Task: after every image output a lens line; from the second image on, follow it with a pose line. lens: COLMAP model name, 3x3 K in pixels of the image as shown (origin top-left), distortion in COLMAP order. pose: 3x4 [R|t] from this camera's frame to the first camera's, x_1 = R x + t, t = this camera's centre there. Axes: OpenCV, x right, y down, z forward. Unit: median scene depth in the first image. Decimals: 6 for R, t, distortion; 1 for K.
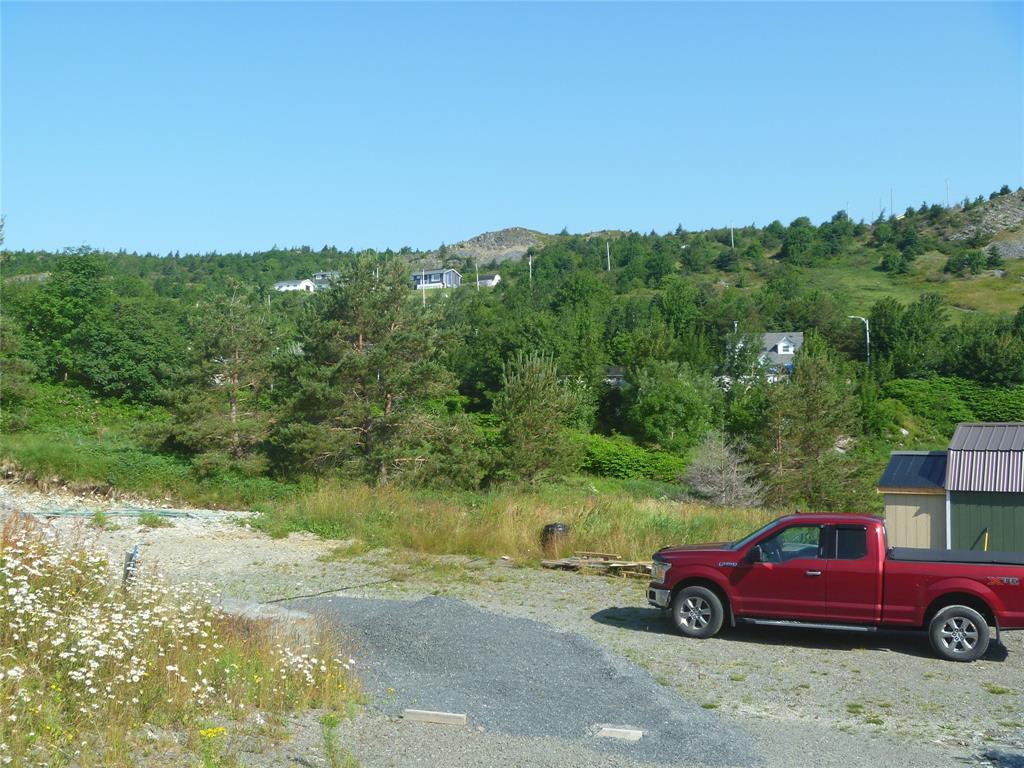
lens RADIAL K [[1073.1, 0, 504.3], [0, 1073.1, 382.4], [0, 0, 1]] dist [-0.117022, 0.062128]
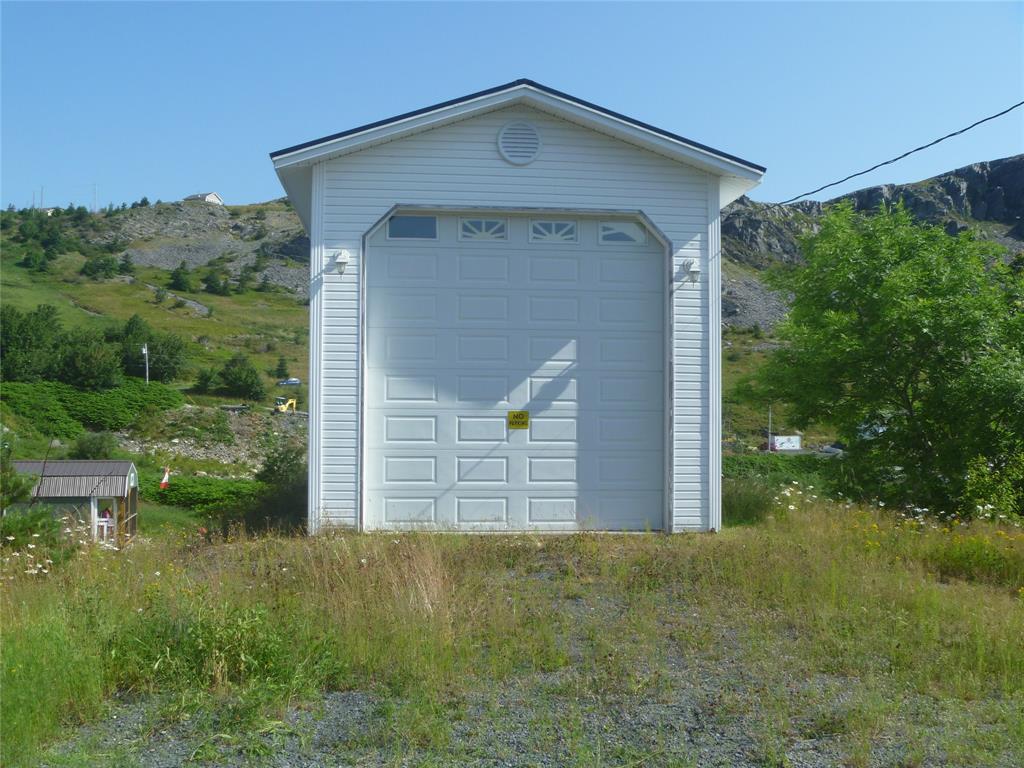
lens RADIAL K [[1073.1, 0, 504.3], [0, 1073.1, 382.4], [0, 0, 1]] dist [-0.117022, 0.062128]
pose [[0.729152, 0.021528, 0.684013, -0.013719], [-0.034545, 0.999389, 0.005370, -0.030002], [-0.683480, -0.027545, 0.729450, -0.221084]]
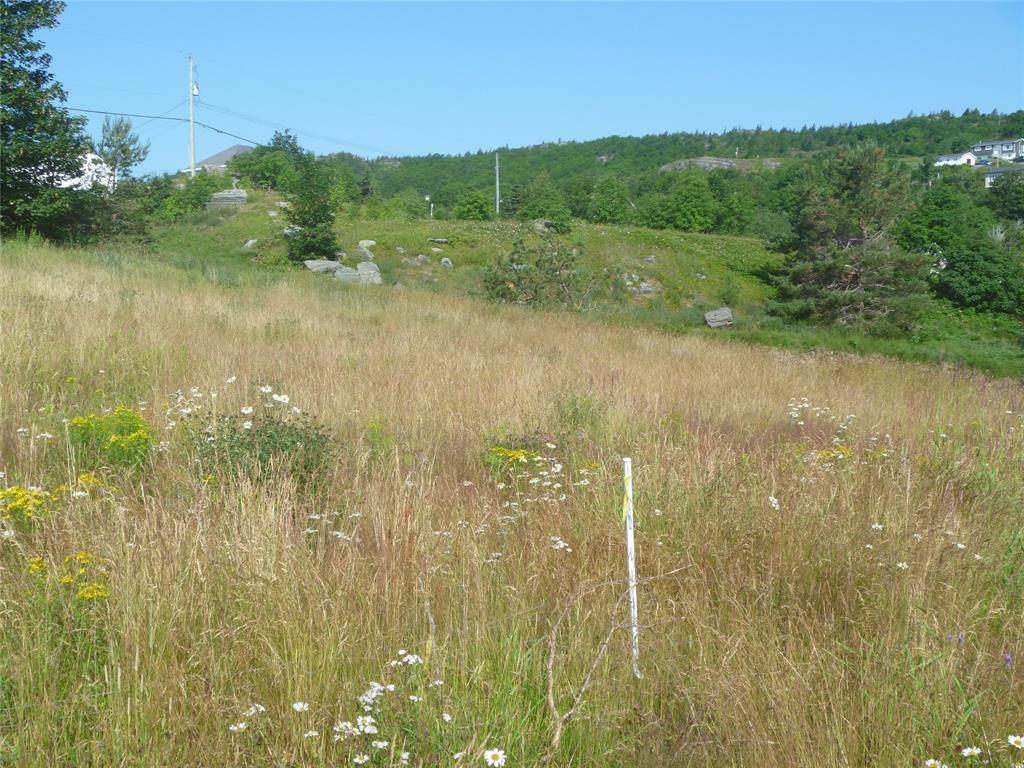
lens RADIAL K [[1073.1, 0, 504.3], [0, 1073.1, 382.4], [0, 0, 1]] dist [-0.117022, 0.062128]
pose [[0.846365, 0.046696, -0.530552, -0.073732], [0.018724, 0.992925, 0.117261, -0.022191], [0.532274, -0.109180, 0.839503, -0.139431]]
